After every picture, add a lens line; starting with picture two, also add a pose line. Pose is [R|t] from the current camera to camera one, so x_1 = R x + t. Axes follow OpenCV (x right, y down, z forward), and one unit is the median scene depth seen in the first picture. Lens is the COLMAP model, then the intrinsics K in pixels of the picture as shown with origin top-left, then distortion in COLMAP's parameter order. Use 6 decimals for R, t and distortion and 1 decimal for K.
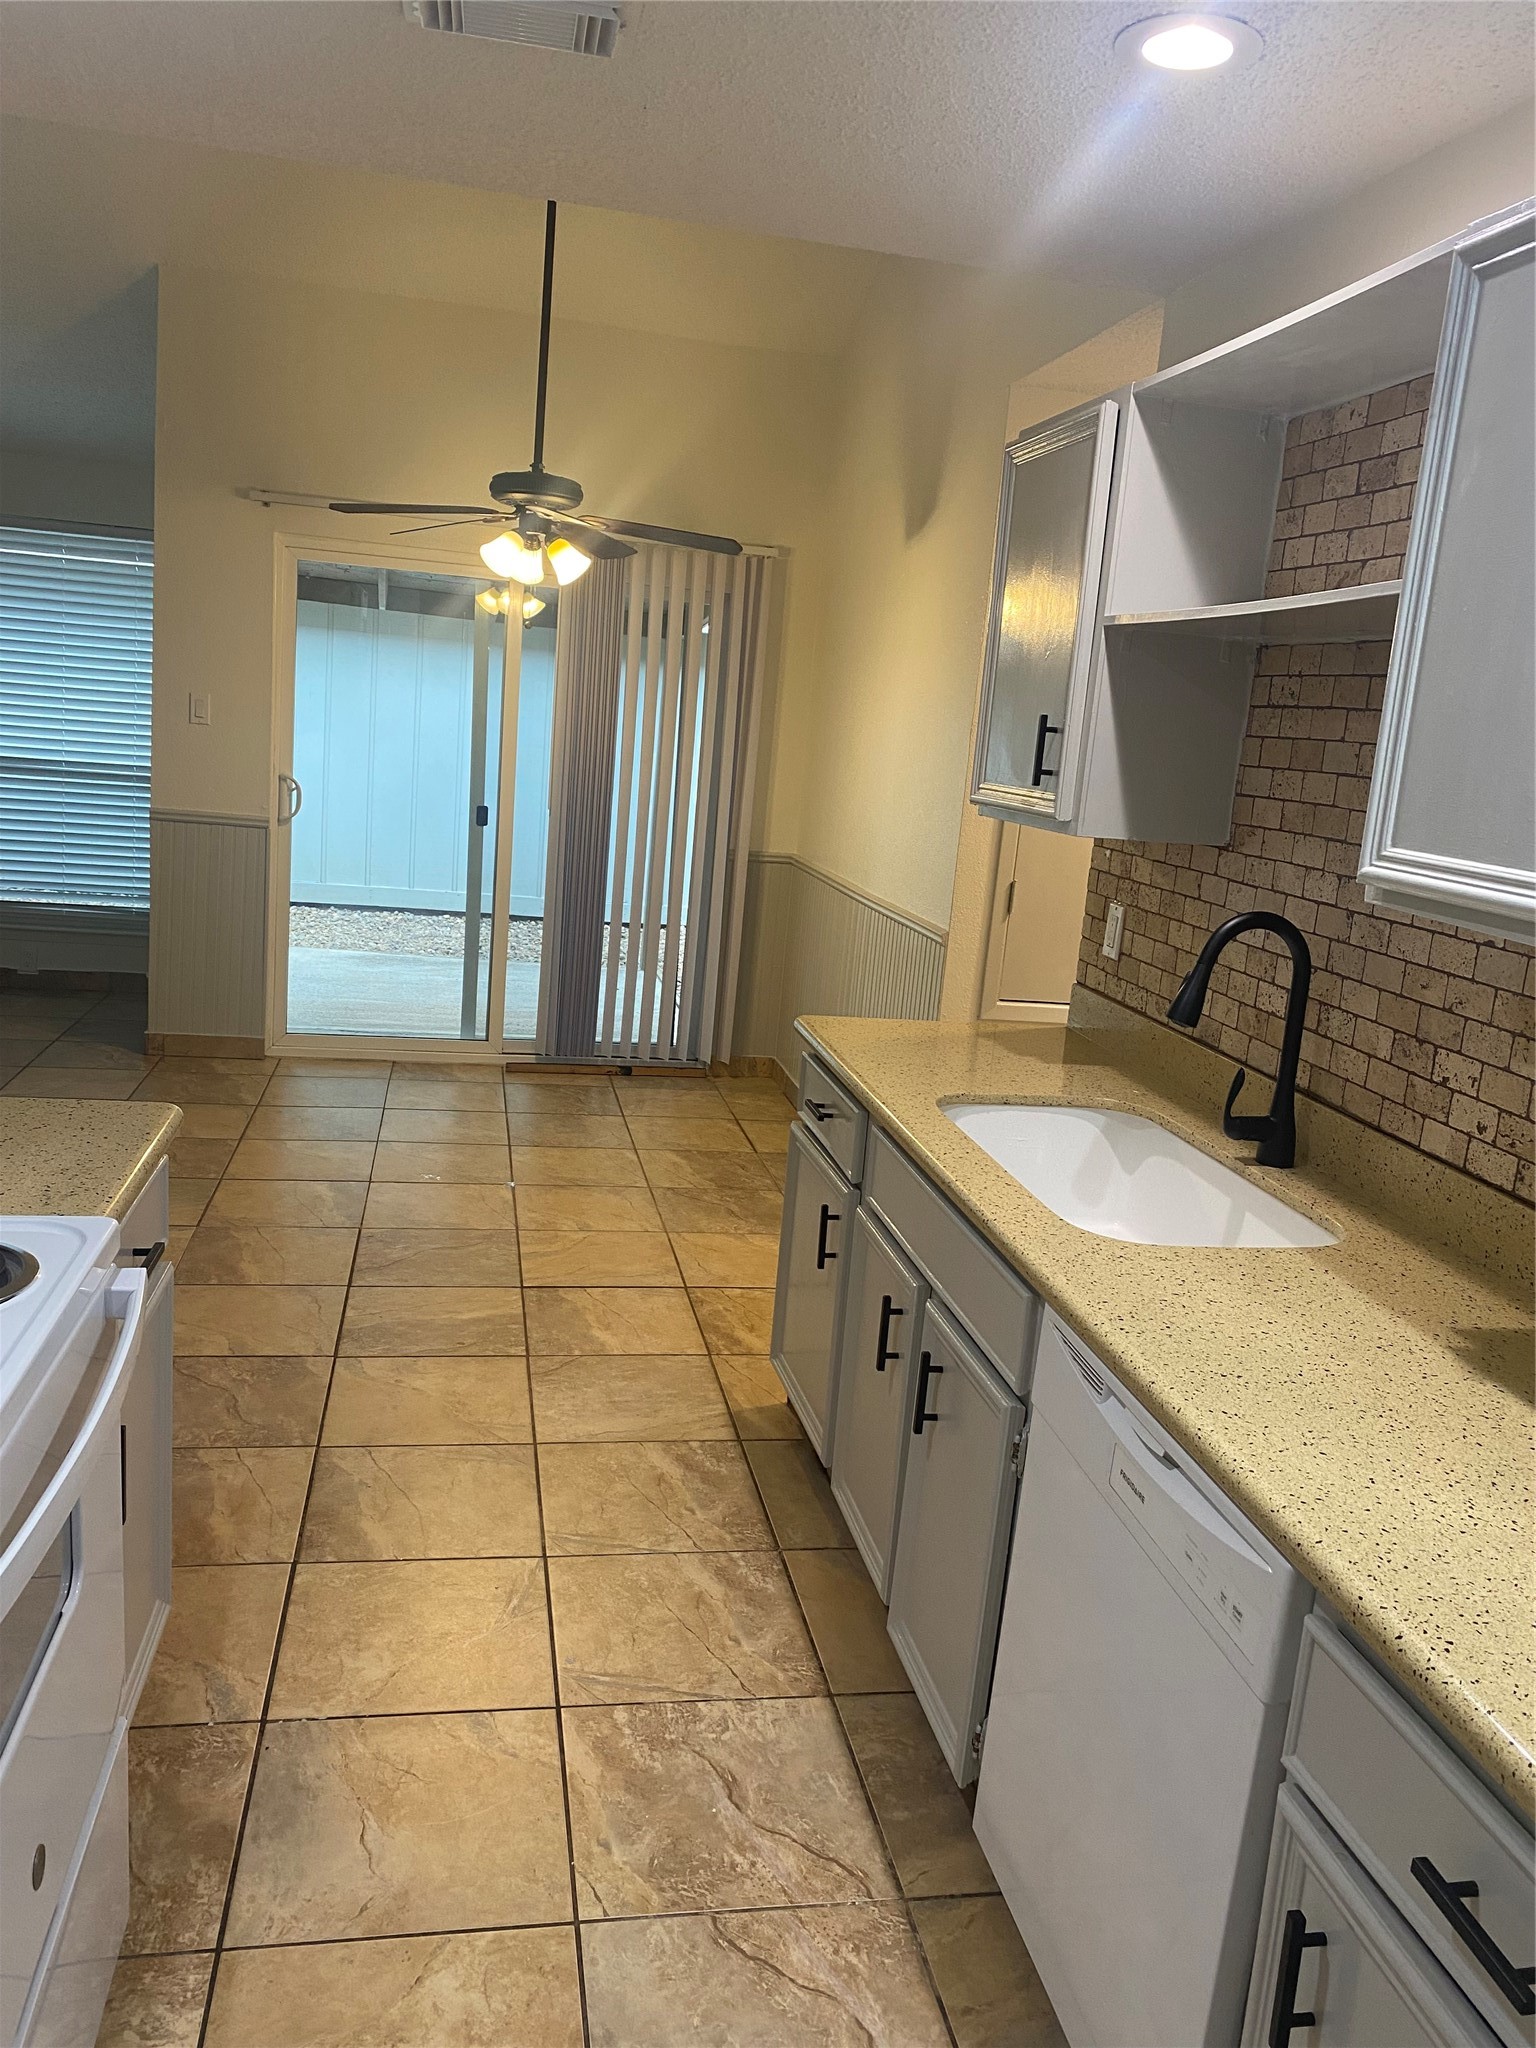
lens RADIAL K [[1556.7, 0, 768.0], [0, 1556.7, 1024.0], [0, 0, 1]] dist [0.030558, -0.021708]
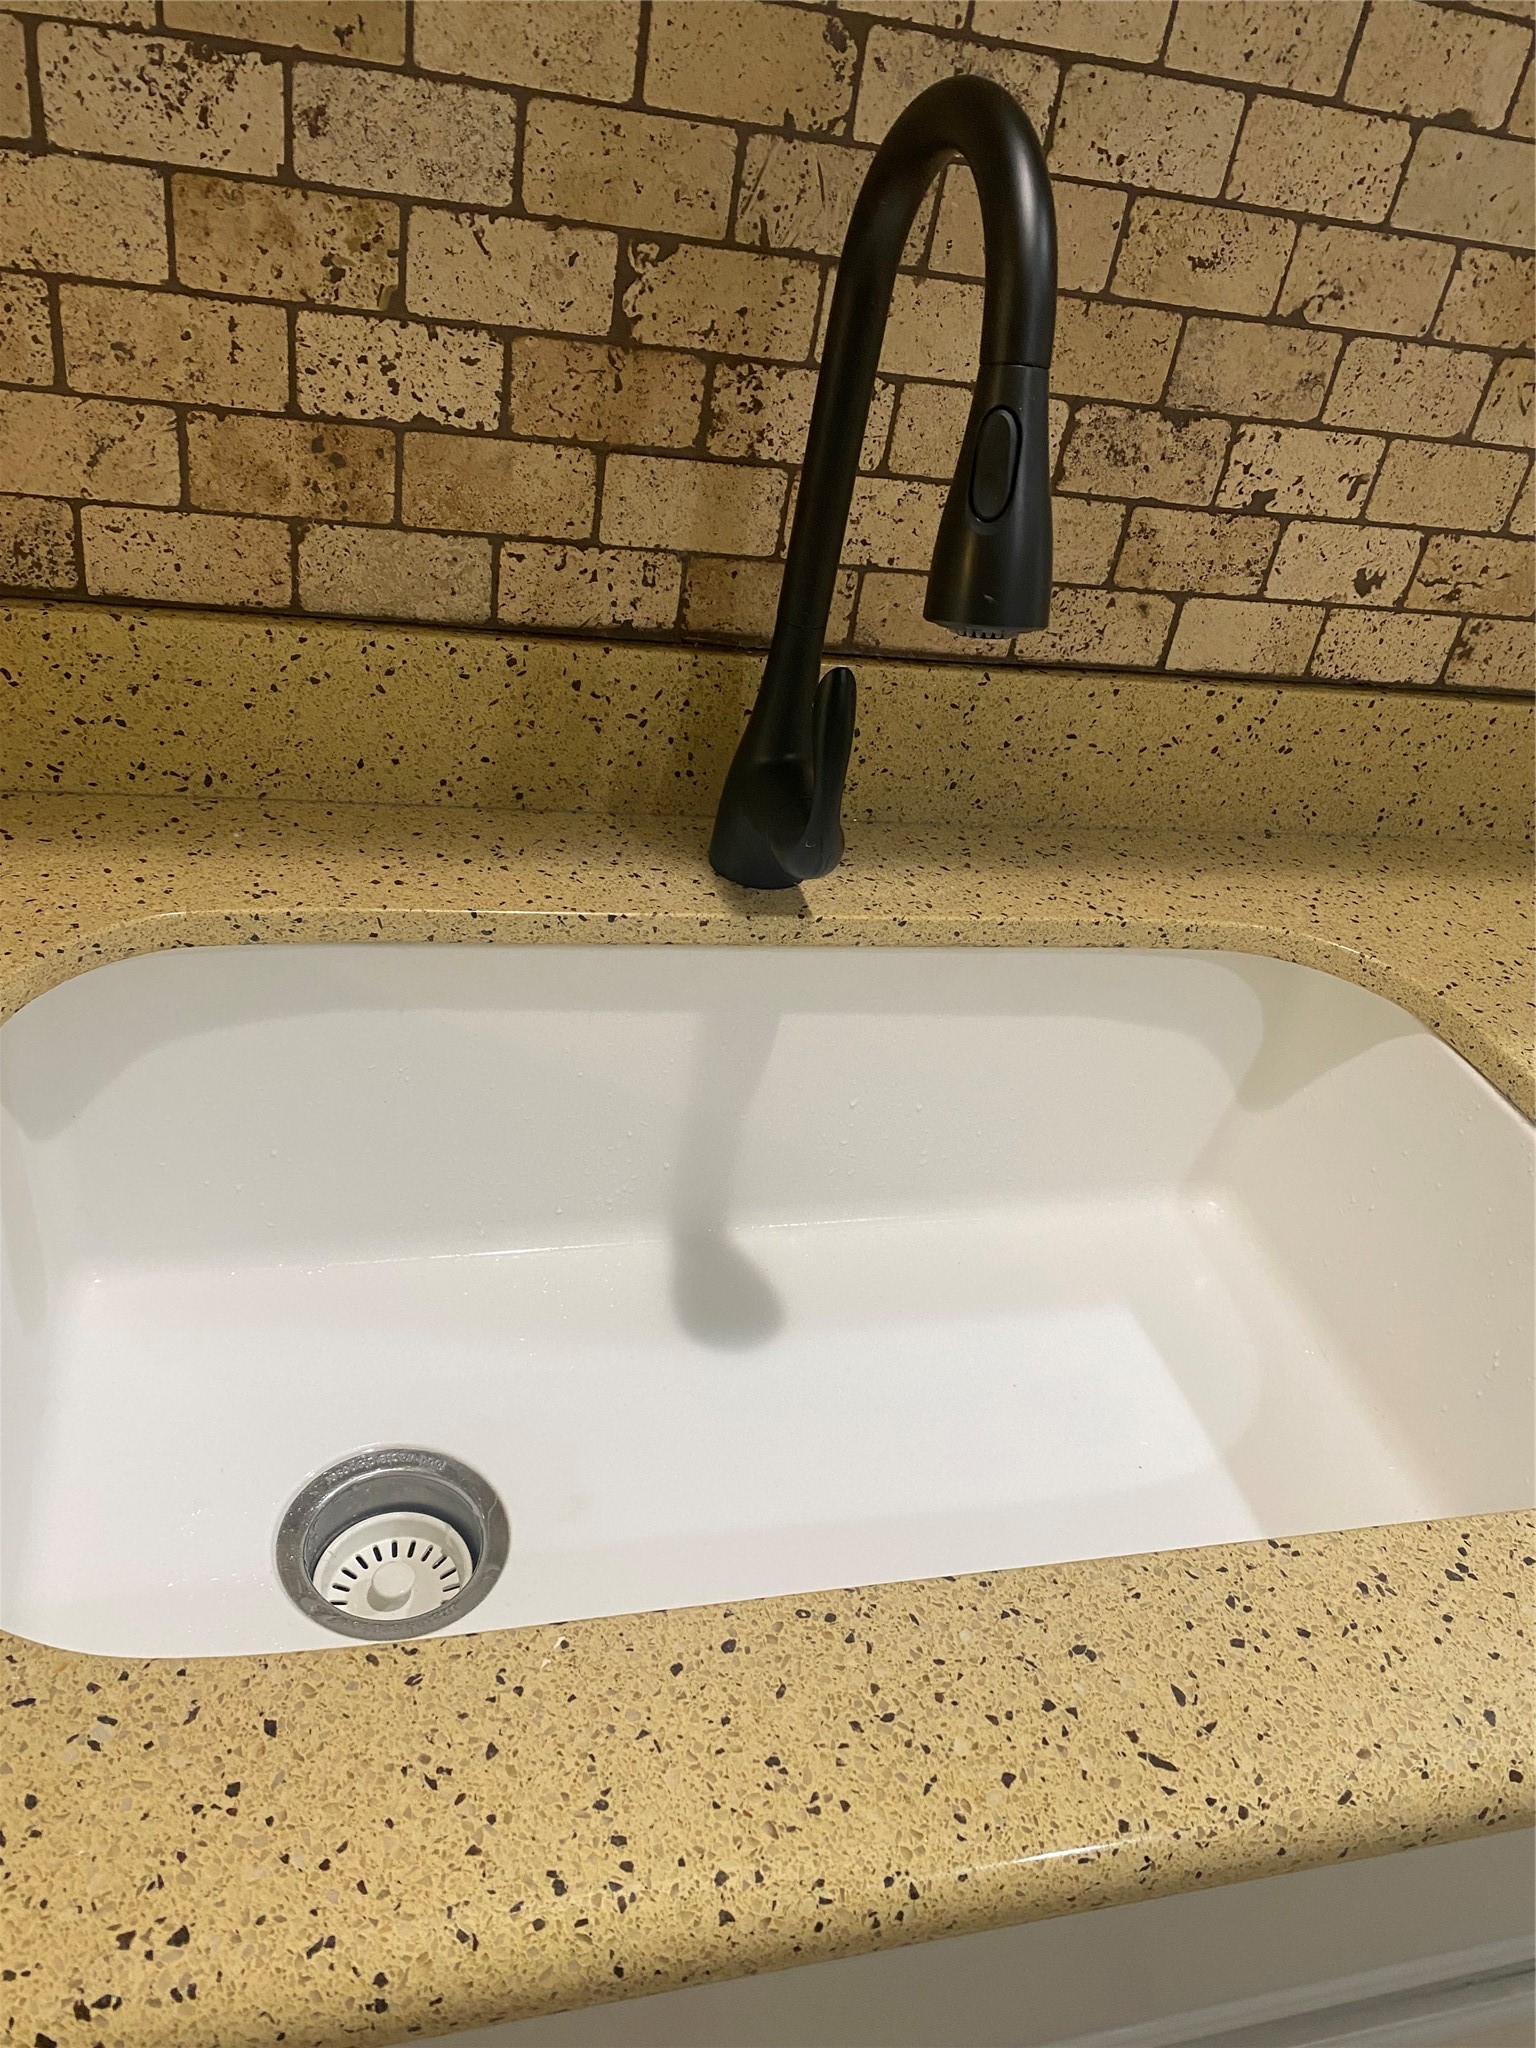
lens RADIAL K [[1556.7, 0, 768.0], [0, 1556.7, 1024.0], [0, 0, 1]] dist [0.030558, -0.021708]
pose [[-0.038296, -0.635905, 0.770817, 0.023122], [0.035602, 0.770025, 0.637020, -0.128358], [-0.998632, 0.051838, -0.006849, 1.142146]]
